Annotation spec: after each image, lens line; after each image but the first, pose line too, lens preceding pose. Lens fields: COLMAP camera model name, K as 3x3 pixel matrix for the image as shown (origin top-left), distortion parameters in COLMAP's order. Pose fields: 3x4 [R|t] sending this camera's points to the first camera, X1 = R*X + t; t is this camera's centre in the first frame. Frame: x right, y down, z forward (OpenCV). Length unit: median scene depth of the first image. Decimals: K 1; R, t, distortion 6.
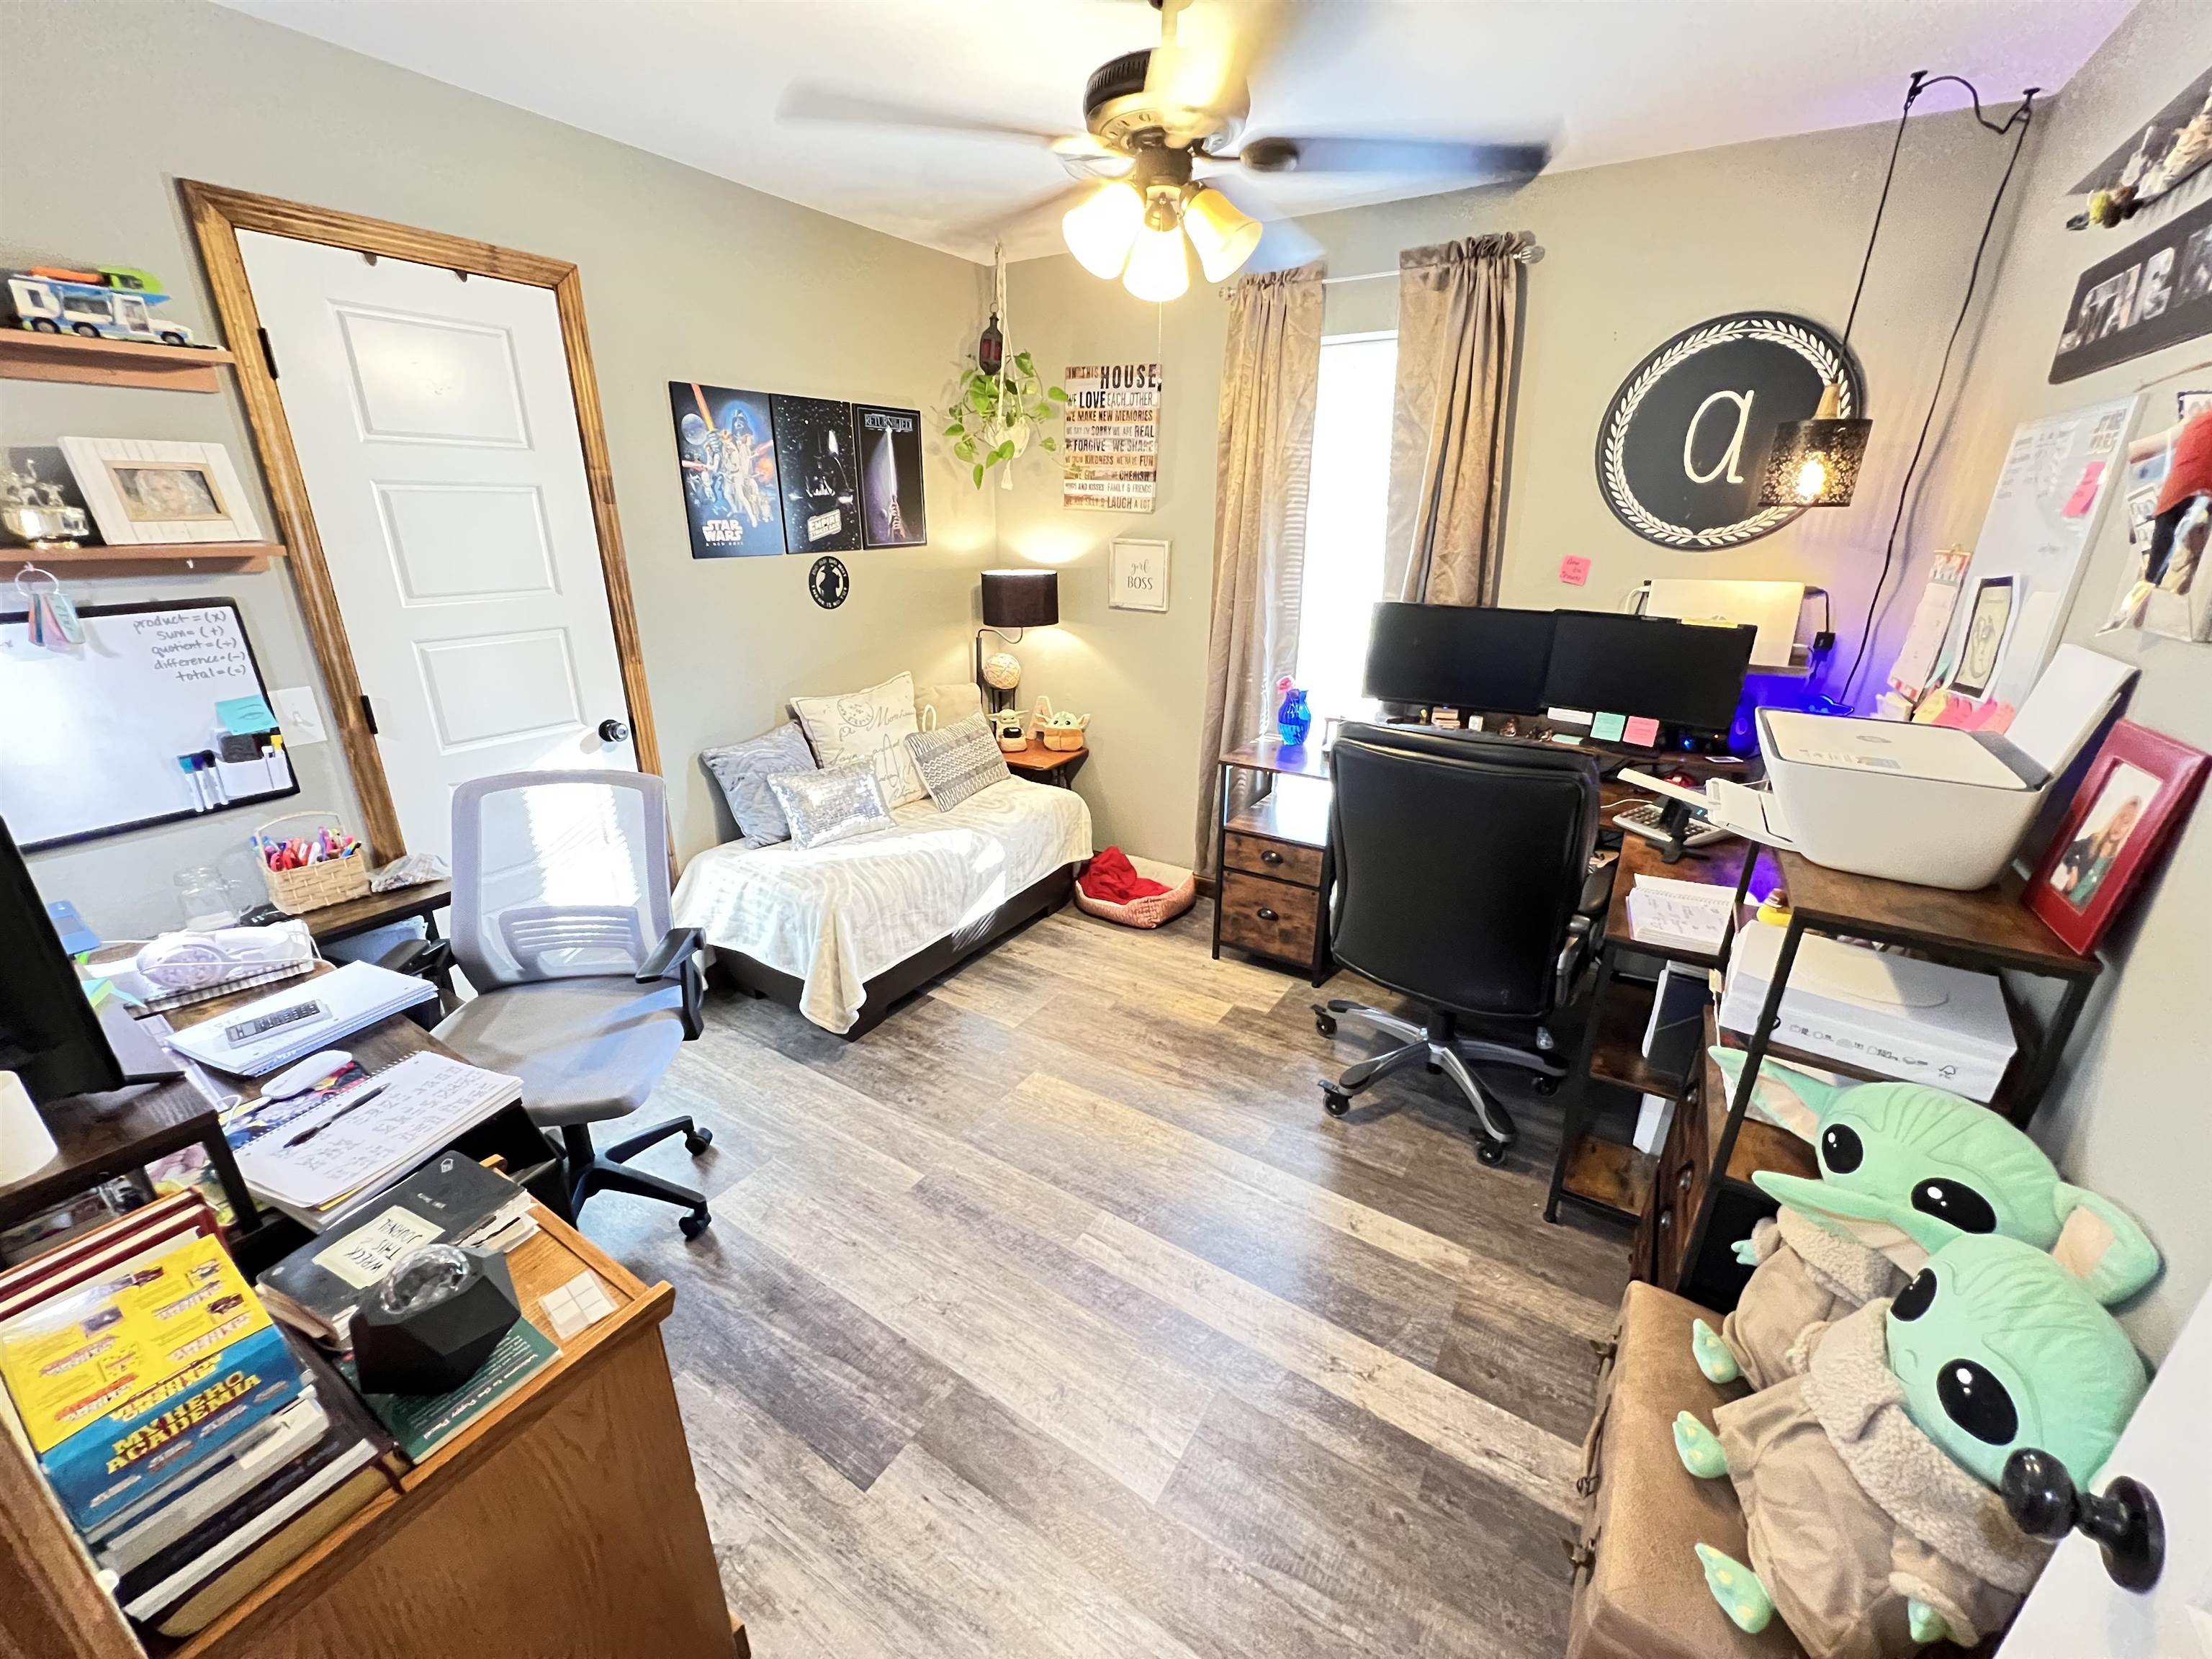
lens RADIAL K [[884.4, 0, 1098.6], [0, 884.4, 818.0], [0, 0, 1]] dist [-0.002146, 0.000654]
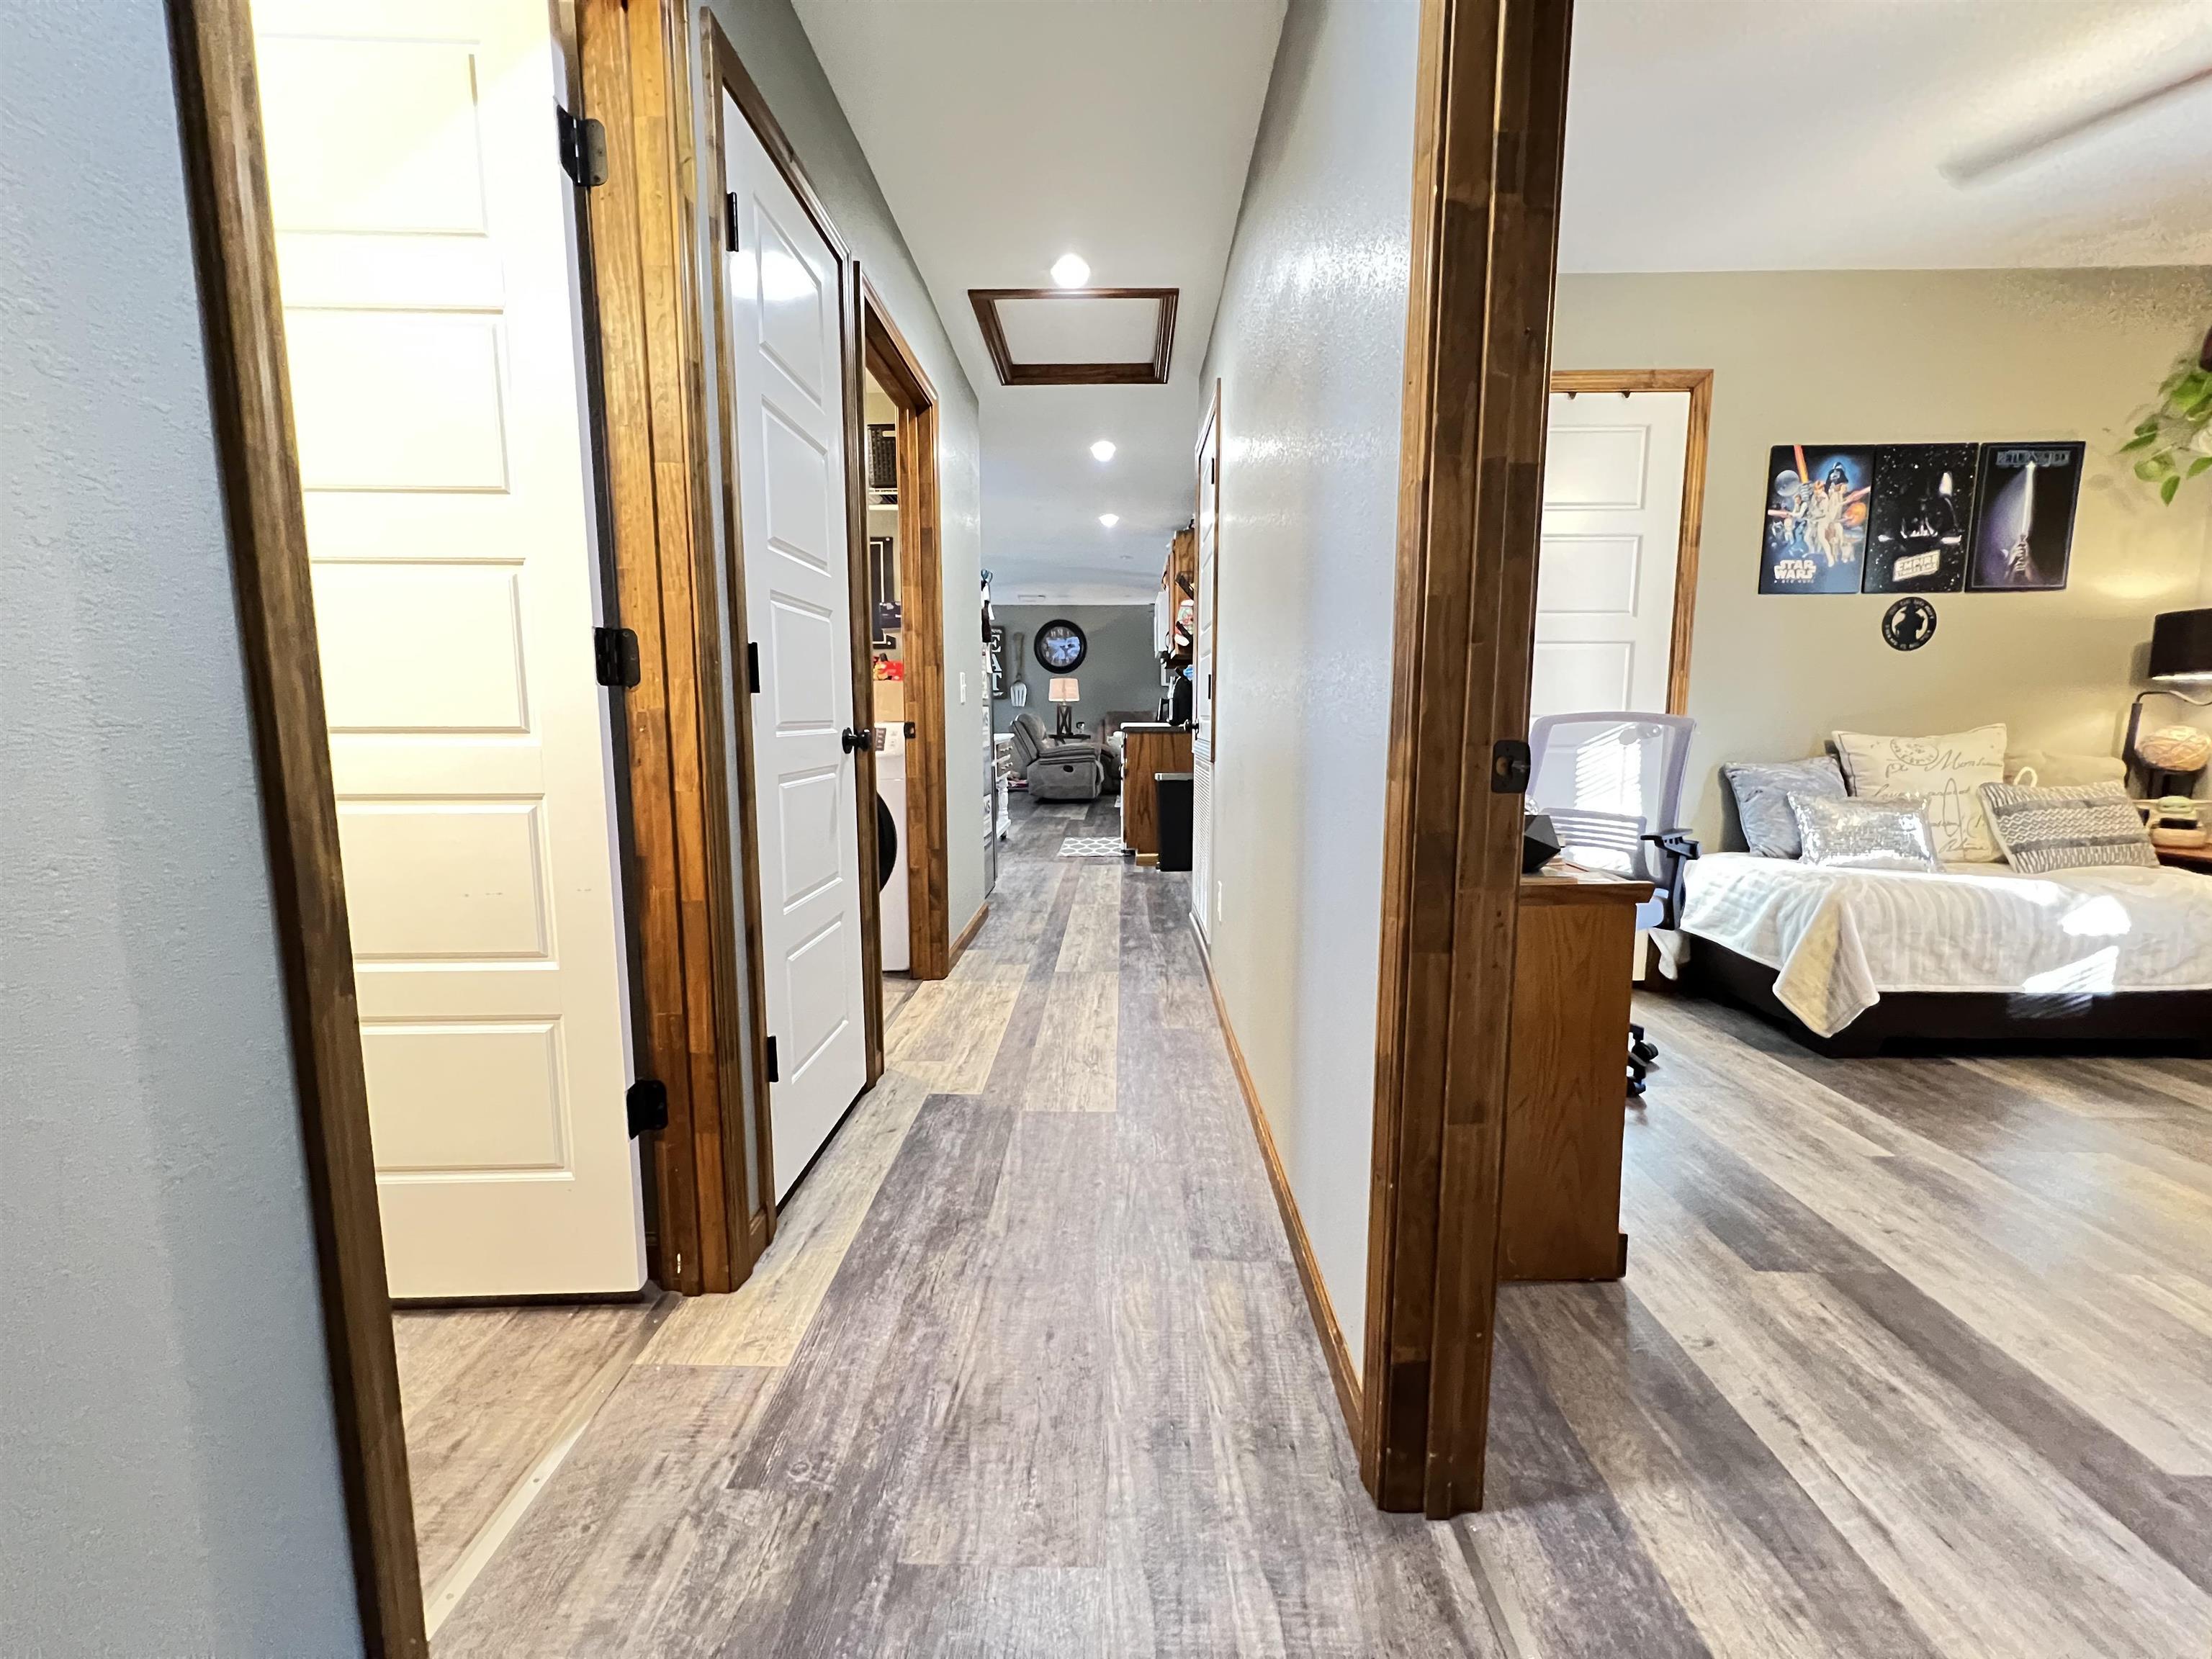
lens RADIAL K [[884.4, 0, 1092.9], [0, 884.4, 815.7], [0, 0, 1]] dist [-0.002146, 0.000654]
pose [[0.508818, 0.096702, -0.855426, 0.101883], [-0.289333, 0.955078, -0.064132, 0.291000], [0.810796, 0.280135, 0.513940, -0.191248]]
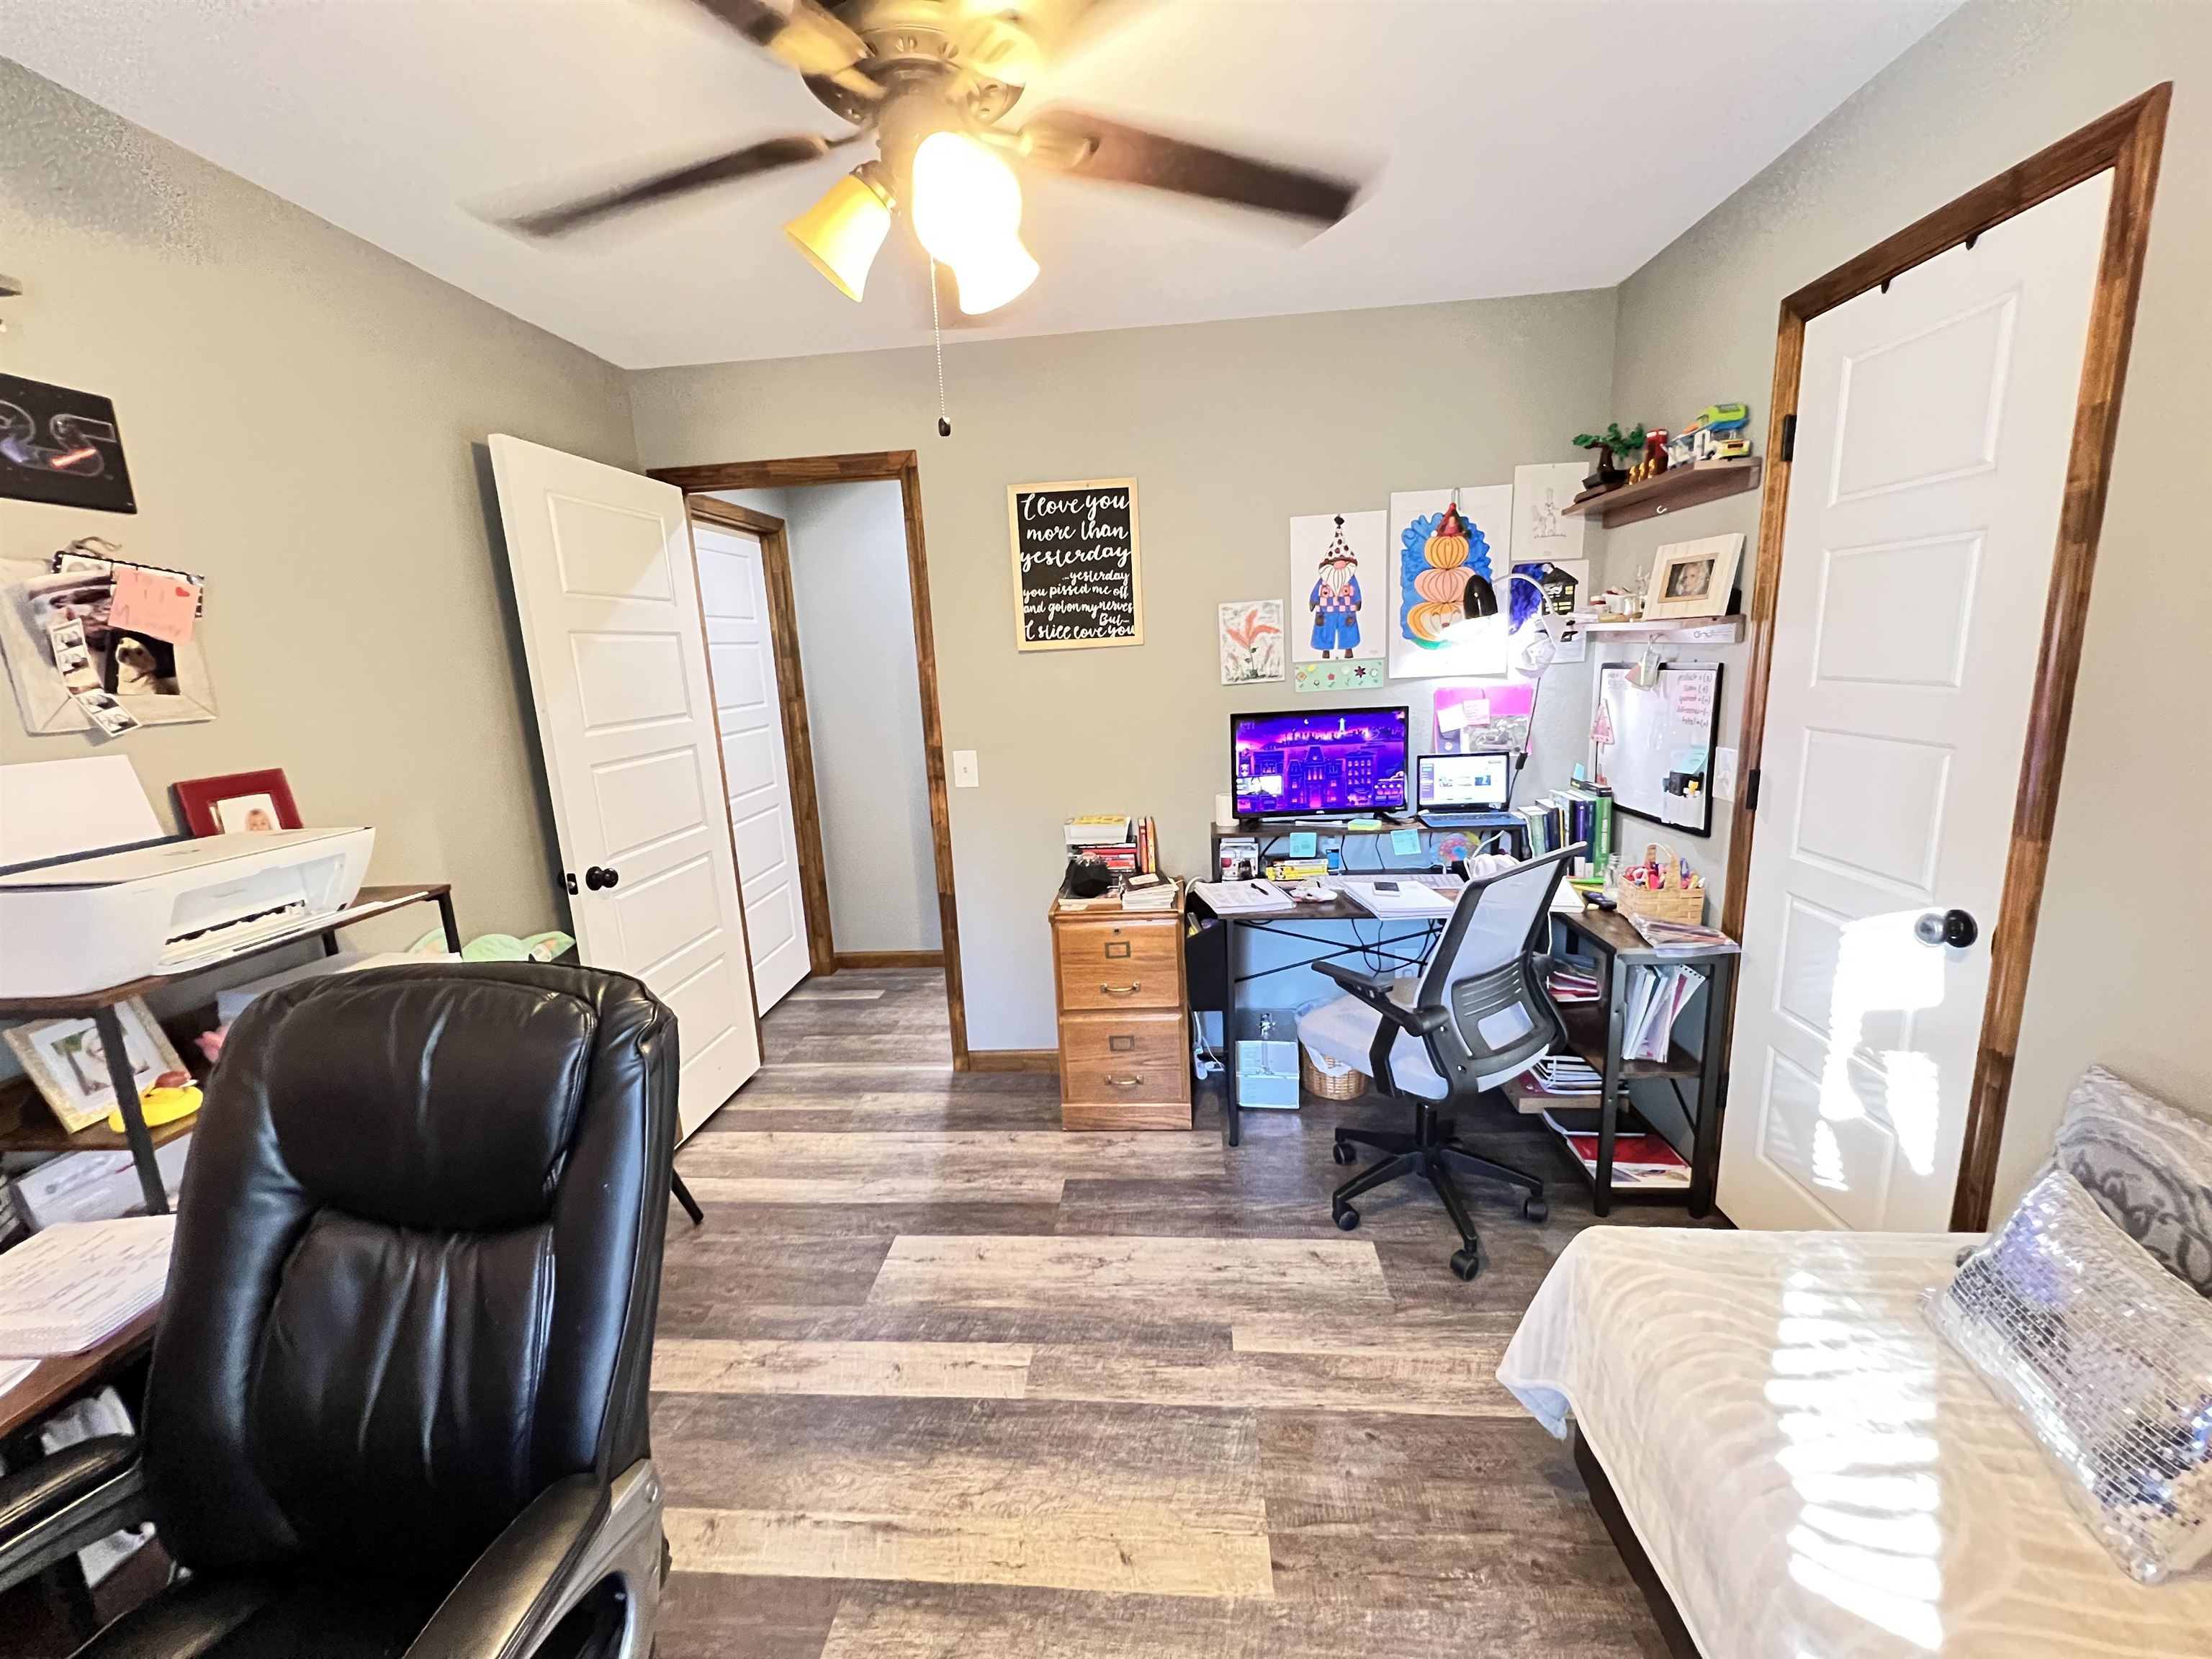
lens RADIAL K [[884.4, 0, 1093.5], [0, 884.4, 827.8], [0, 0, 1]] dist [-0.002146, 0.000654]
pose [[-0.886288, 0.121668, -0.446868, 0.196279], [-0.118137, 0.873567, 0.472149, -0.341705], [0.447814, 0.471251, -0.759858, 1.078206]]
